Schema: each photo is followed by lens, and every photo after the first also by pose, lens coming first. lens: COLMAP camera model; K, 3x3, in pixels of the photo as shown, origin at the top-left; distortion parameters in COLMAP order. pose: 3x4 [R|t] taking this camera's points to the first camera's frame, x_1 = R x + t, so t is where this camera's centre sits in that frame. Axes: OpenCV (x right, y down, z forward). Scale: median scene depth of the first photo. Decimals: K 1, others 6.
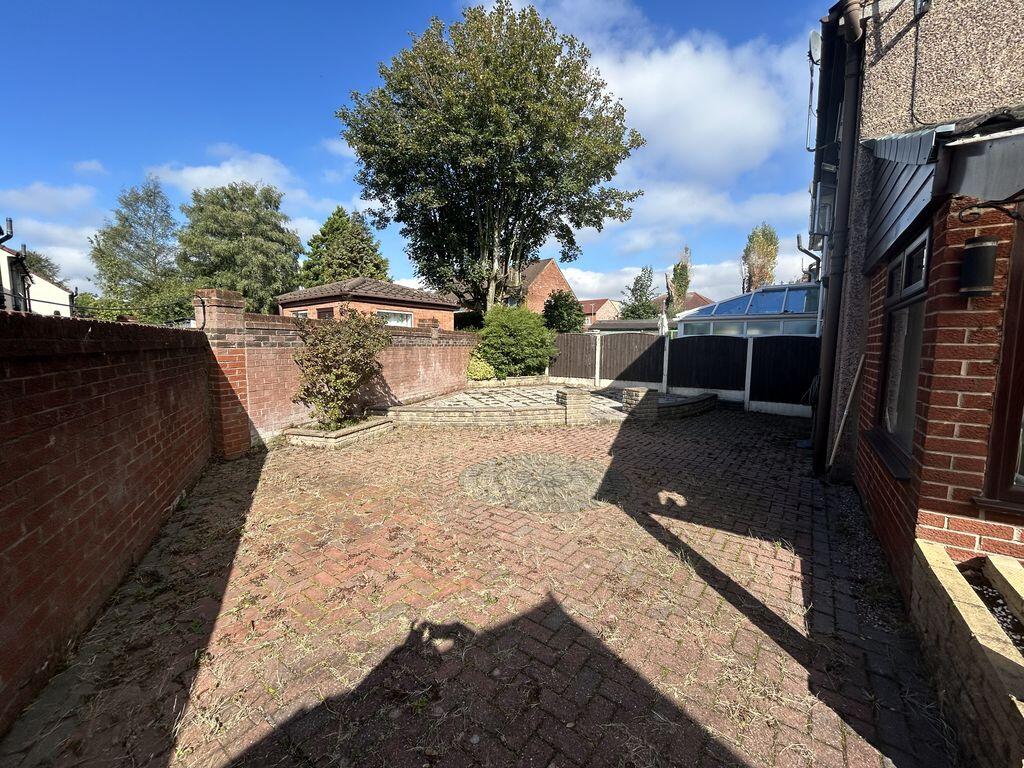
lens RADIAL K [[416.7, 0, 510.7], [0, 416.7, 386.3], [0, 0, 1]] dist [0.001314, 0.000190]
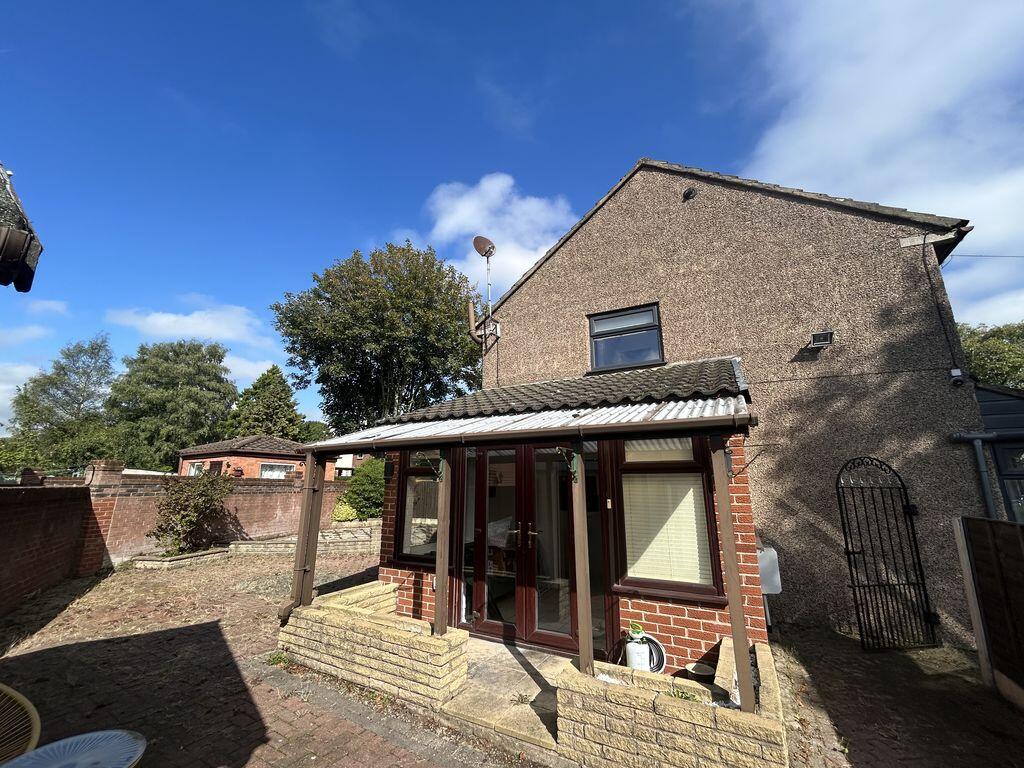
lens RADIAL K [[416.7, 0, 510.7], [0, 416.7, 386.3], [0, 0, 1]] dist [0.001314, 0.000190]
pose [[0.993456, 0.023744, 0.111716, 0.173005], [0.014521, 0.943955, -0.329755, 0.013897], [-0.113285, 0.329219, 0.937433, -0.204872]]
